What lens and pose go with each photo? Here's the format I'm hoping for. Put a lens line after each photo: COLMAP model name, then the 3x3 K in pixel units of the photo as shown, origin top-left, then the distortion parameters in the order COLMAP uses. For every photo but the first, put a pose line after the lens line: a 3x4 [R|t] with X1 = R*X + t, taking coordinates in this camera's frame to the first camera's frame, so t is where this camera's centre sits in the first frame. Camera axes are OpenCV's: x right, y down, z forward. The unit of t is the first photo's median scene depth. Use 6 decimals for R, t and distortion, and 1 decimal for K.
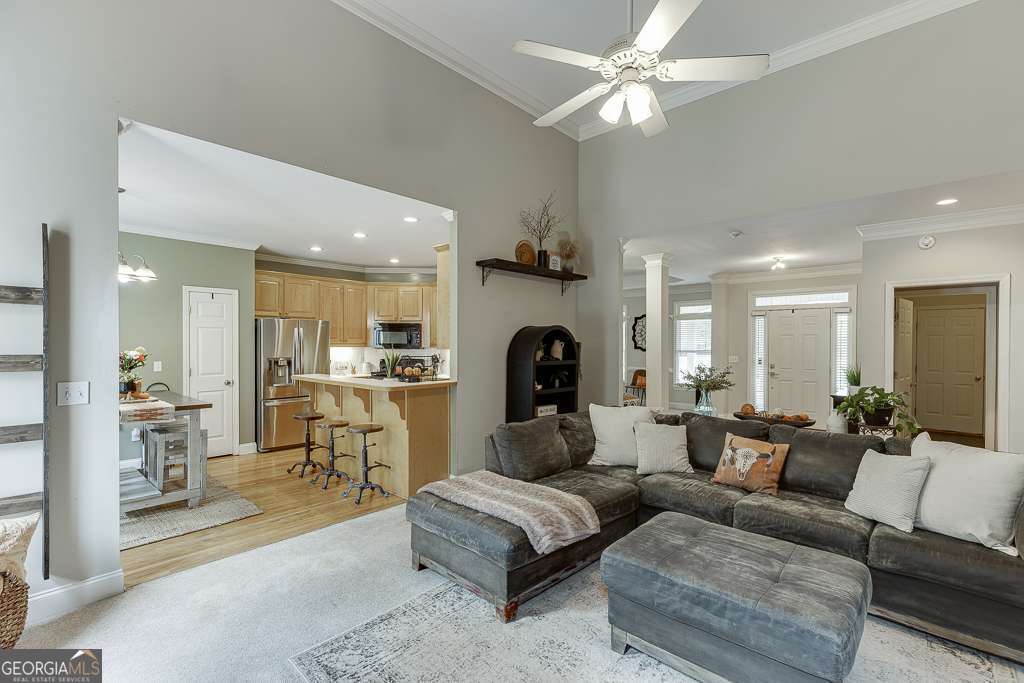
lens RADIAL K [[464.9, 0, 512.5], [0, 464.9, 344.7], [0, 0, 1]] dist [0.012482, -0.003209]
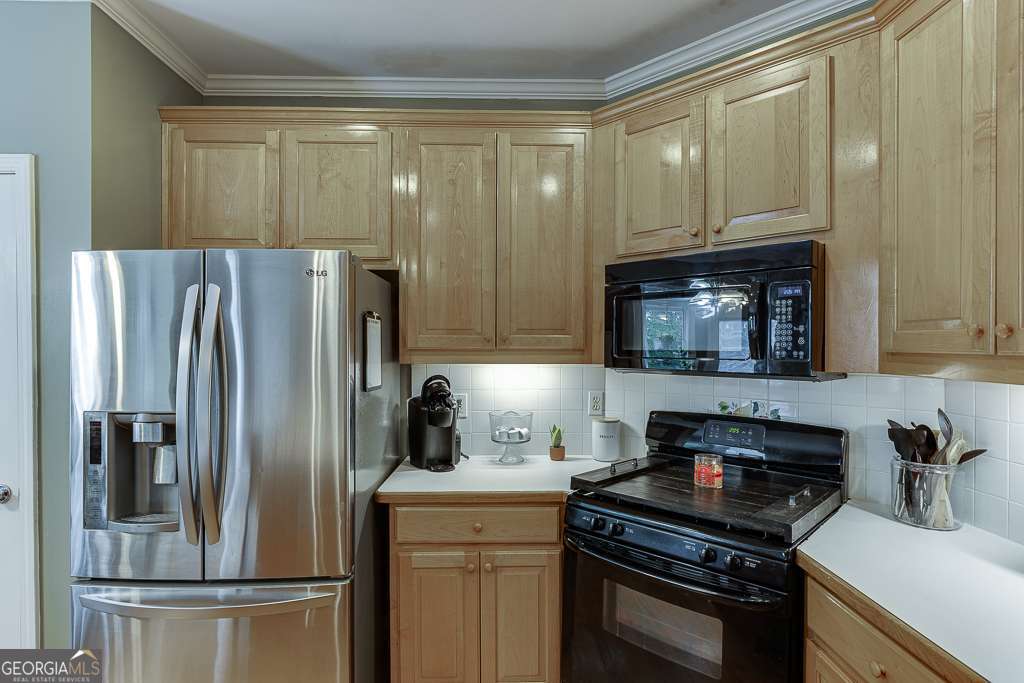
lens RADIAL K [[534.6, 0, 516.3], [0, 534.6, 346.8], [0, 0, 1]] dist [-0.007186, -0.000871]
pose [[0.690111, -0.006214, -0.723676, -0.125493], [0.001358, 0.999972, -0.007291, -0.002669], [0.723702, 0.004049, 0.690101, 0.758750]]
